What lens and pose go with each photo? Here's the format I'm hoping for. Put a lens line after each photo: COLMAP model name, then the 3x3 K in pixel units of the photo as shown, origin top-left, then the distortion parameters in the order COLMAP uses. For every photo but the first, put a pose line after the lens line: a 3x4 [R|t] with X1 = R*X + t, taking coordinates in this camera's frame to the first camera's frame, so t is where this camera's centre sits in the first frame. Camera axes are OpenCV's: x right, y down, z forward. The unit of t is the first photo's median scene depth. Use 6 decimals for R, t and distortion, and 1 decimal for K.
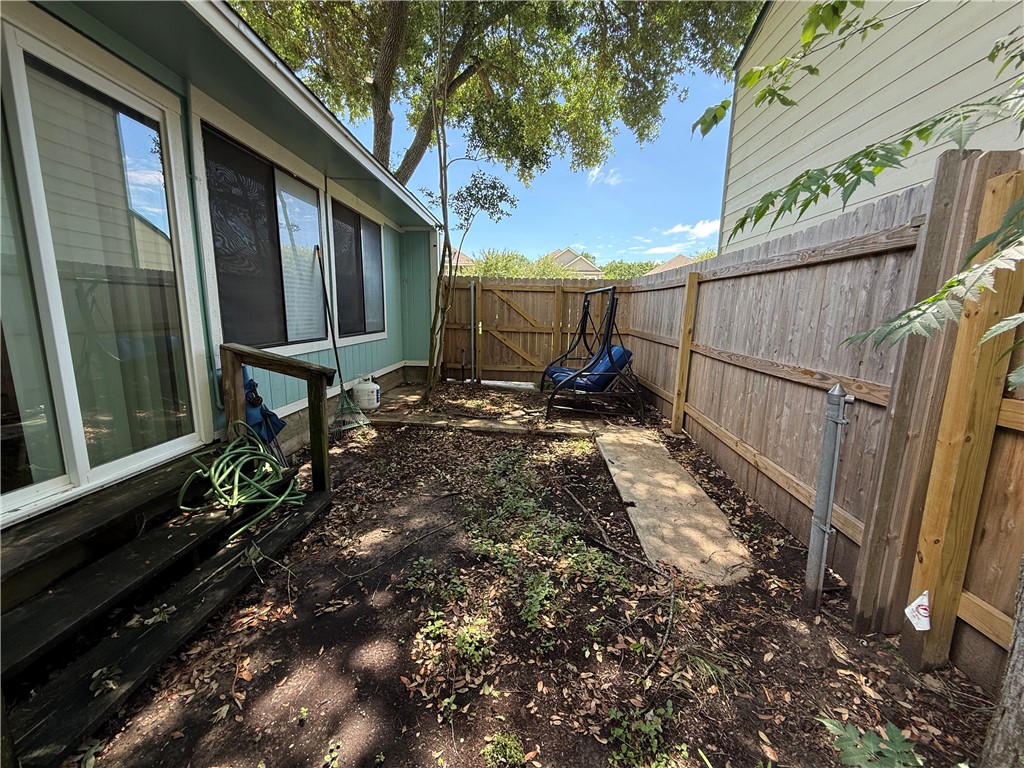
lens RADIAL K [[411.1, 0, 512.3], [0, 411.1, 383.3], [0, 0, 1]] dist [-0.002358, 0.000917]
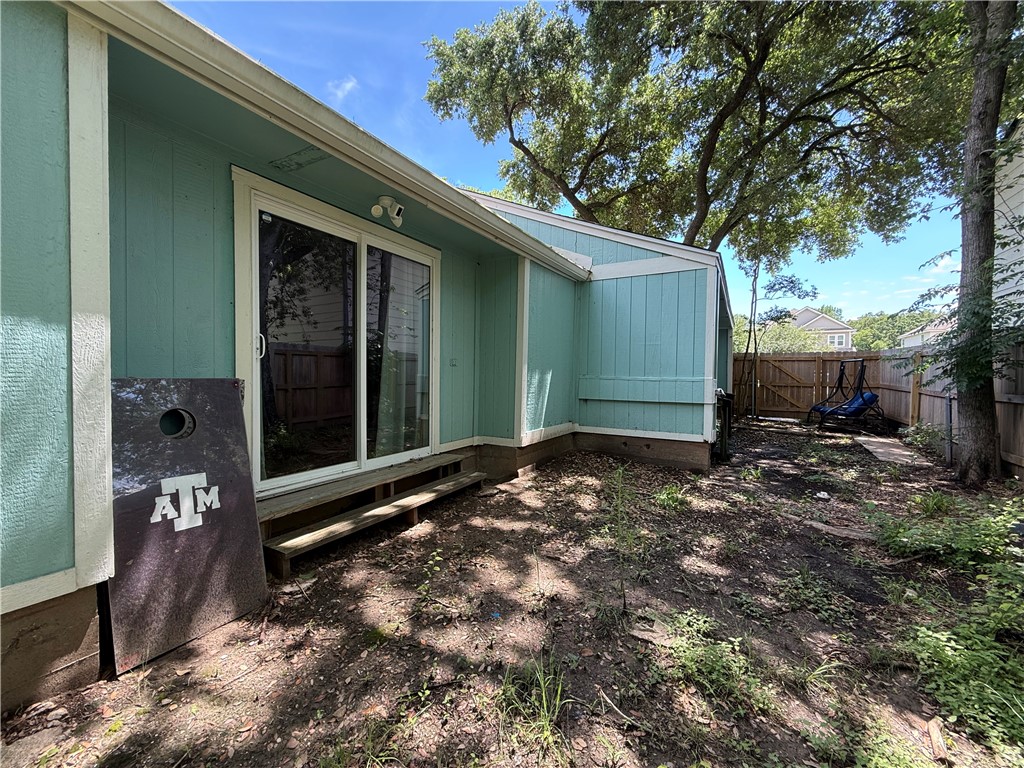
lens RADIAL K [[411.1, 0, 510.0], [0, 411.1, 383.6], [0, 0, 1]] dist [-0.002358, 0.000917]
pose [[0.884642, -0.001170, -0.466269, -0.200090], [-0.069766, 0.988407, -0.134847, 0.158727], [0.461022, 0.151821, 0.874305, -0.901736]]
